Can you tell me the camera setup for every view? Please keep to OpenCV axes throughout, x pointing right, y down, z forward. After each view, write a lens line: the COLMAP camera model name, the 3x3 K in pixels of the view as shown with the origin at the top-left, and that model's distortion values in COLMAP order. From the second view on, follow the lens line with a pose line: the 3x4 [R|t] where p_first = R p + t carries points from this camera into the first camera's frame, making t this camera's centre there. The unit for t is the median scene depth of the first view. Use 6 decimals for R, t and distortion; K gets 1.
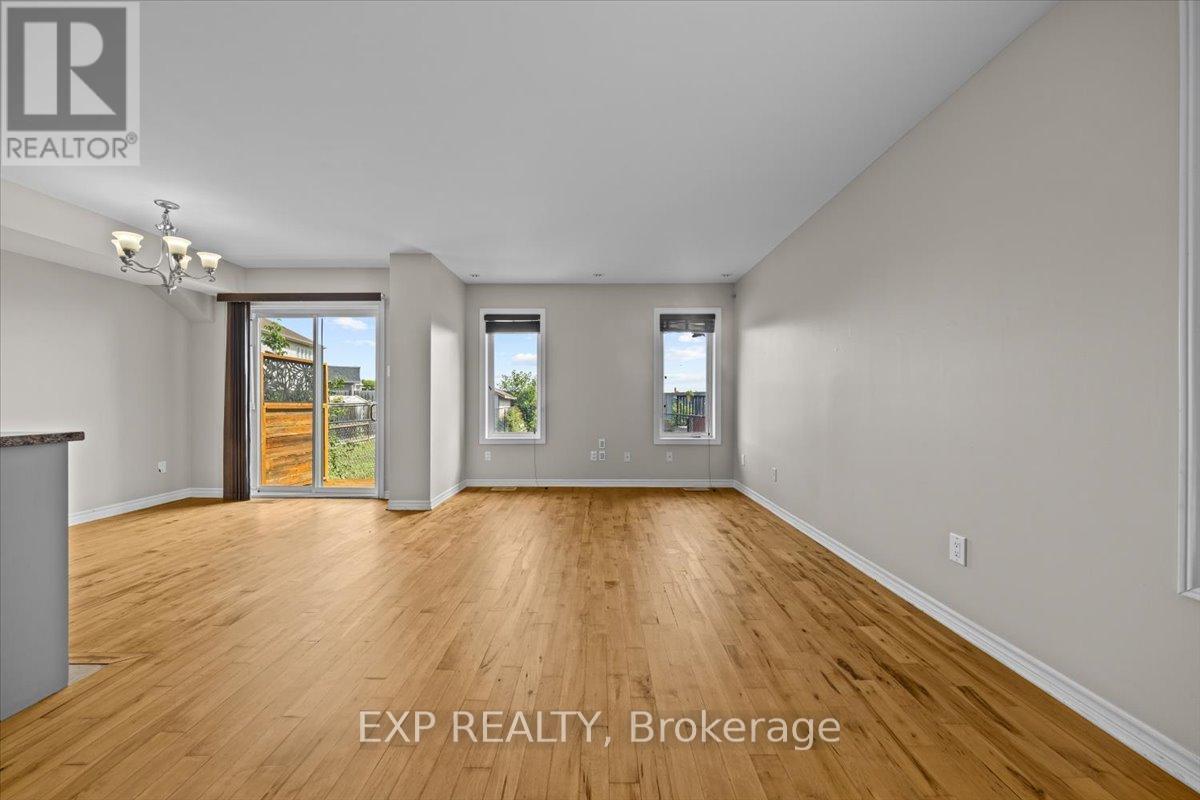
lens RADIAL K [[415.8, 0, 600.1], [0, 415.8, 401.3], [0, 0, 1]] dist [-0.013180, 0.000977]
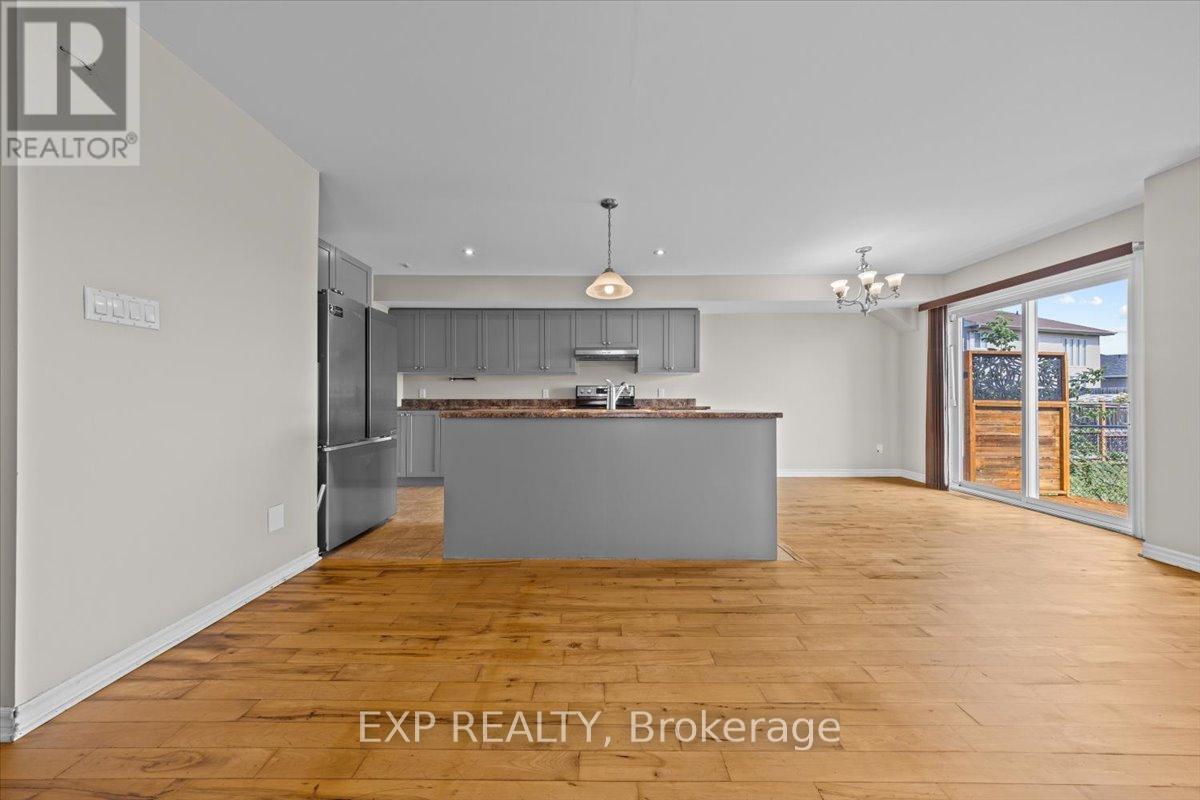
lens RADIAL K [[351.9, 0, 584.8], [0, 351.9, 398.4], [0, 0, 1]] dist [-0.000637, -0.000027]
pose [[-0.014277, -0.002057, -0.999896, 0.065211], [-0.006059, 0.999980, -0.001971, 0.007979], [0.999880, 0.006030, -0.014290, 0.069924]]
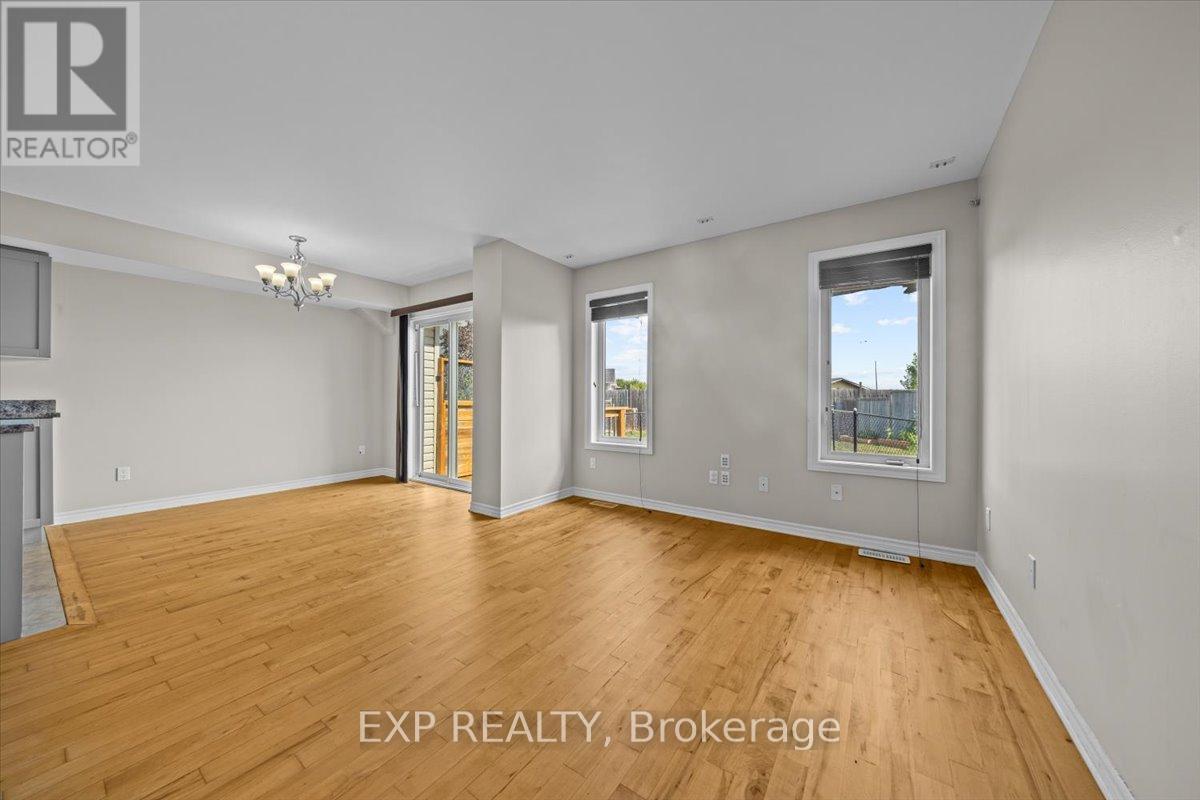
lens RADIAL K [[415.7, 0, 595.8], [0, 415.7, 397.9], [0, 0, 1]] dist [0.005039, 0.000076]
pose [[0.816729, 0.003187, -0.577013, 0.252881], [-0.005785, 0.999980, -0.002664, -0.002301], [0.576993, 0.005513, 0.816731, 0.317613]]
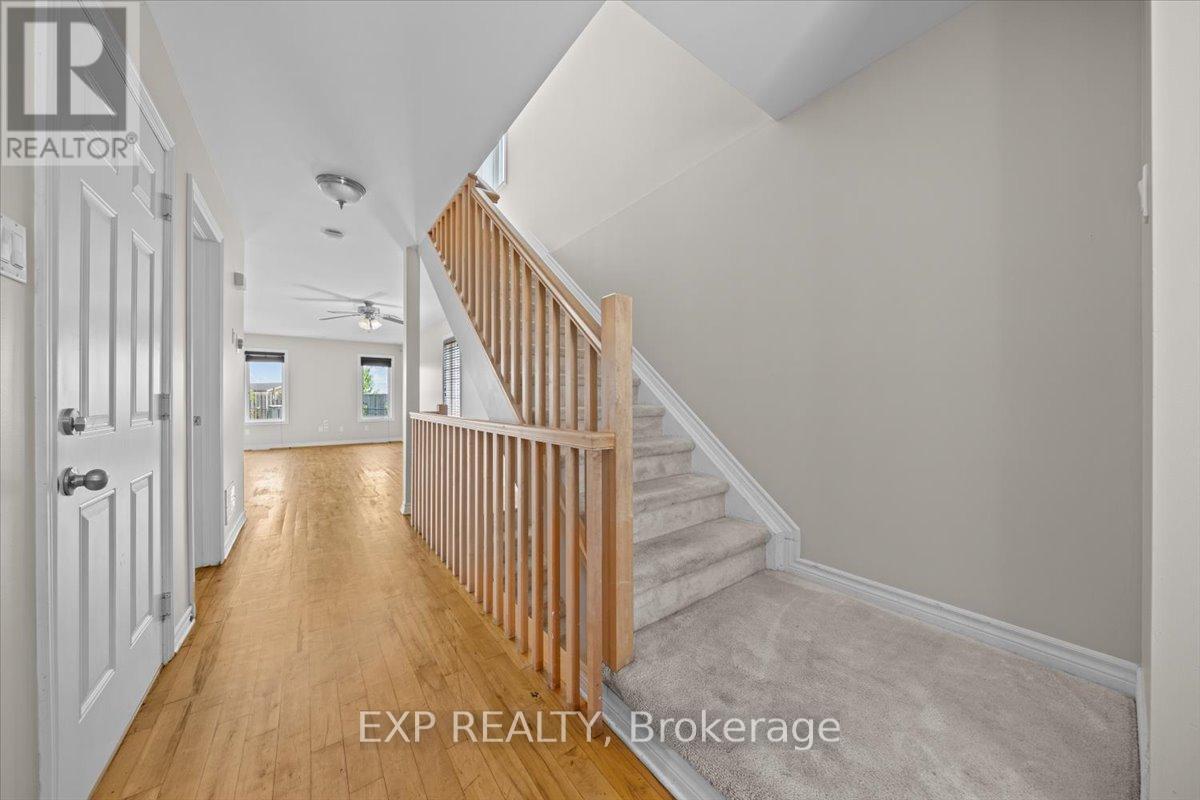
lens RADIAL K [[415.7, 0, 600.6], [0, 415.7, 399.5], [0, 0, 1]] dist [0.005039, 0.000076]
pose [[0.815601, -0.003298, 0.578605, -0.079064], [0.007804, 0.999955, -0.005301, 0.016442], [-0.578562, 0.008839, 0.815590, -1.390558]]
